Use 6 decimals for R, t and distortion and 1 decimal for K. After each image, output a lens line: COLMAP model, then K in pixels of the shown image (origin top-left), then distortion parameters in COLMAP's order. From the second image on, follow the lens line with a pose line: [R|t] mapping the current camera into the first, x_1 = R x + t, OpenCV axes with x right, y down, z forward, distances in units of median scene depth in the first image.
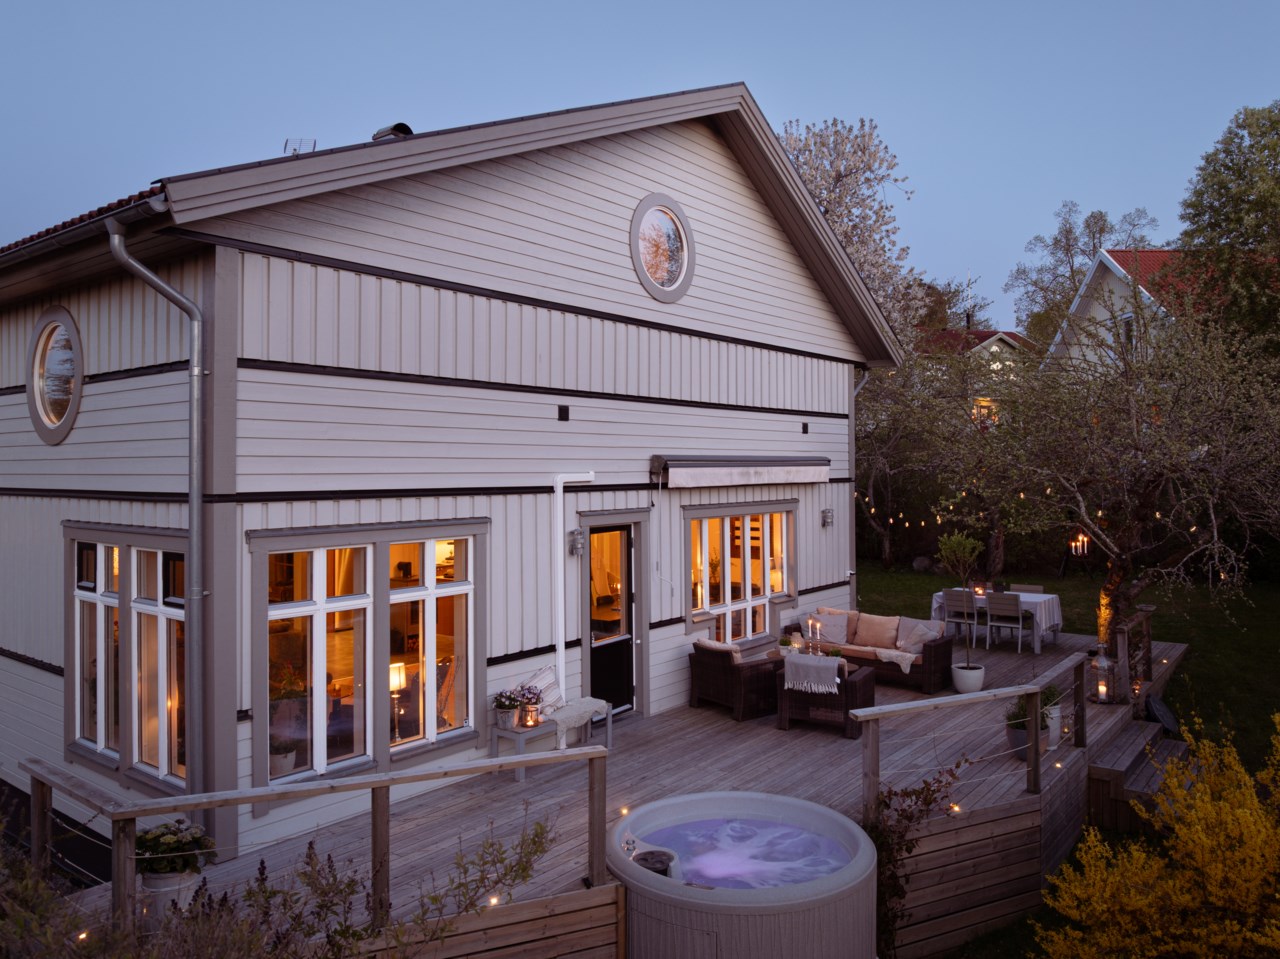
lens RADIAL K [[943.9, 0, 642.9], [0, 943.9, 460.0], [0, 0, 1]] dist [-0.006706, -0.004904]
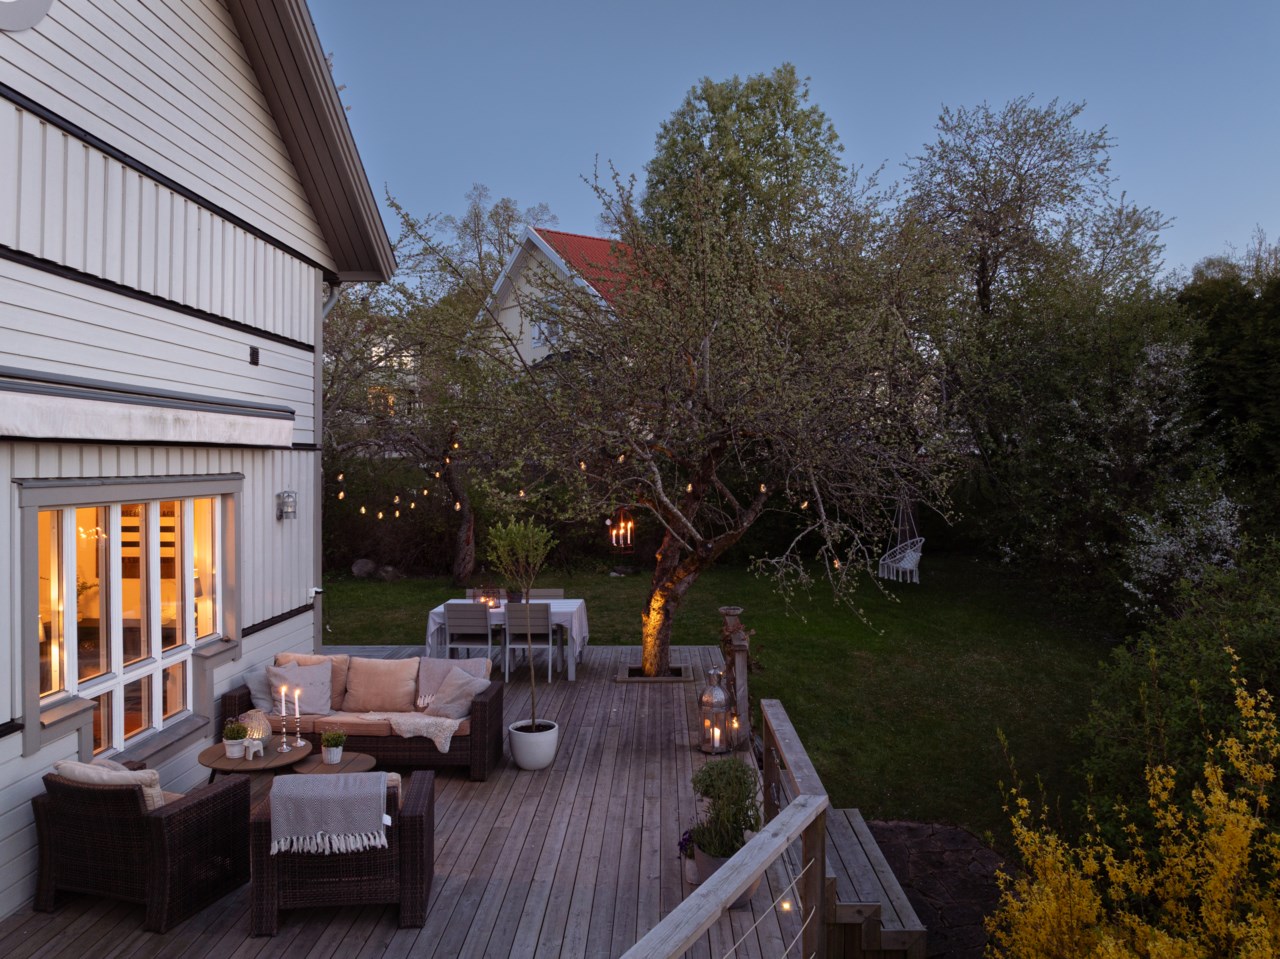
lens RADIAL K [[957.5, 0, 653.3], [0, 957.5, 446.9], [0, 0, 1]] dist [-0.044535, 0.004392]
pose [[0.796642, 0.013978, 0.604289, 0.011300], [-0.007413, 0.999883, -0.013356, 0.034787], [-0.604406, 0.006161, 0.796653, 0.421120]]
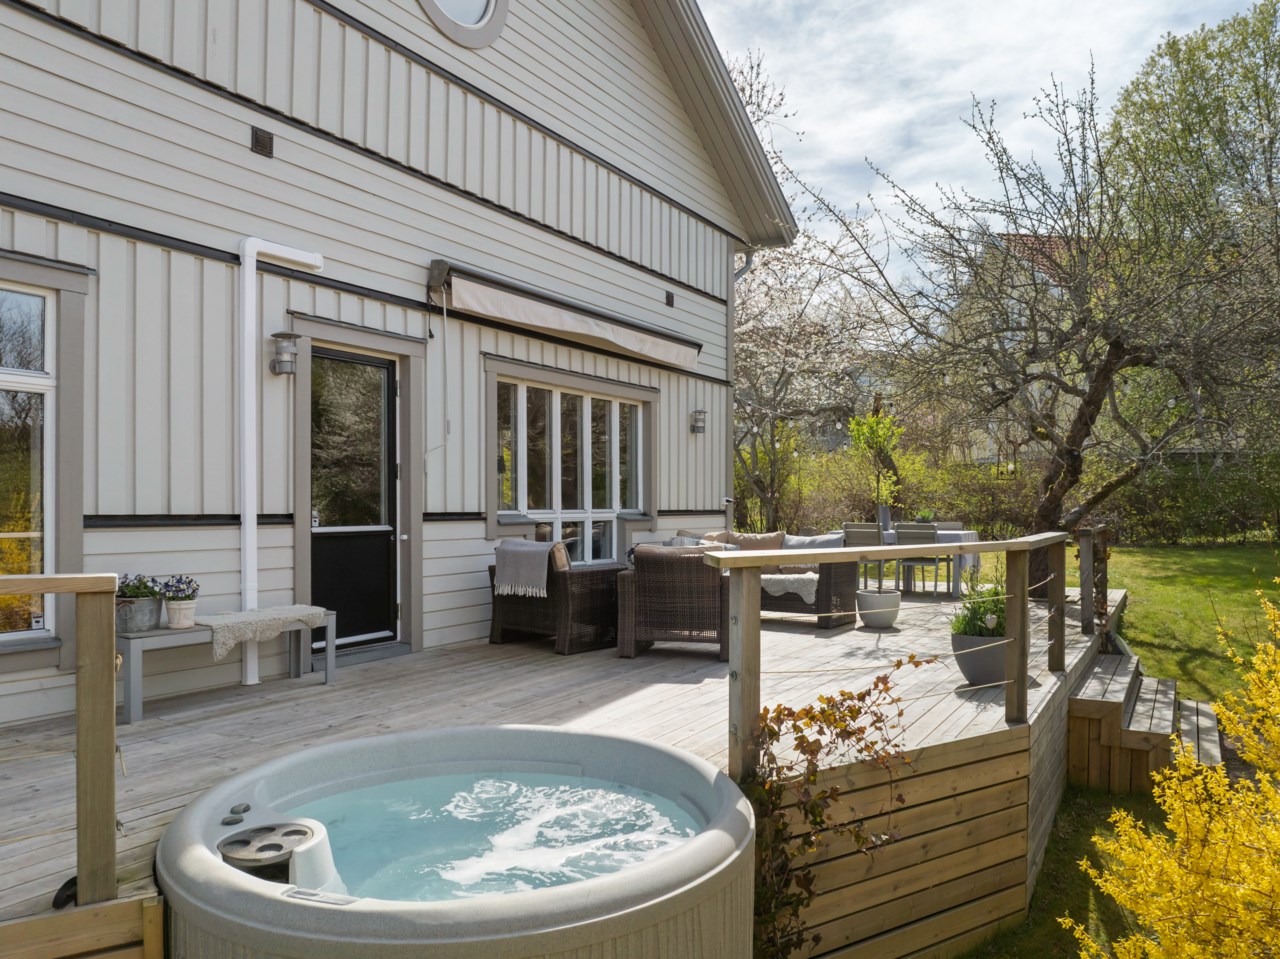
lens RADIAL K [[907.6, 0, 634.4], [0, 907.6, 507.0], [0, 0, 1]] dist [-0.029058, 0.000241]
pose [[0.994548, 0.006533, 0.104077, 0.079285], [-0.007670, 0.999915, 0.010528, 0.145876], [-0.103999, -0.011269, 0.994514, 0.315382]]
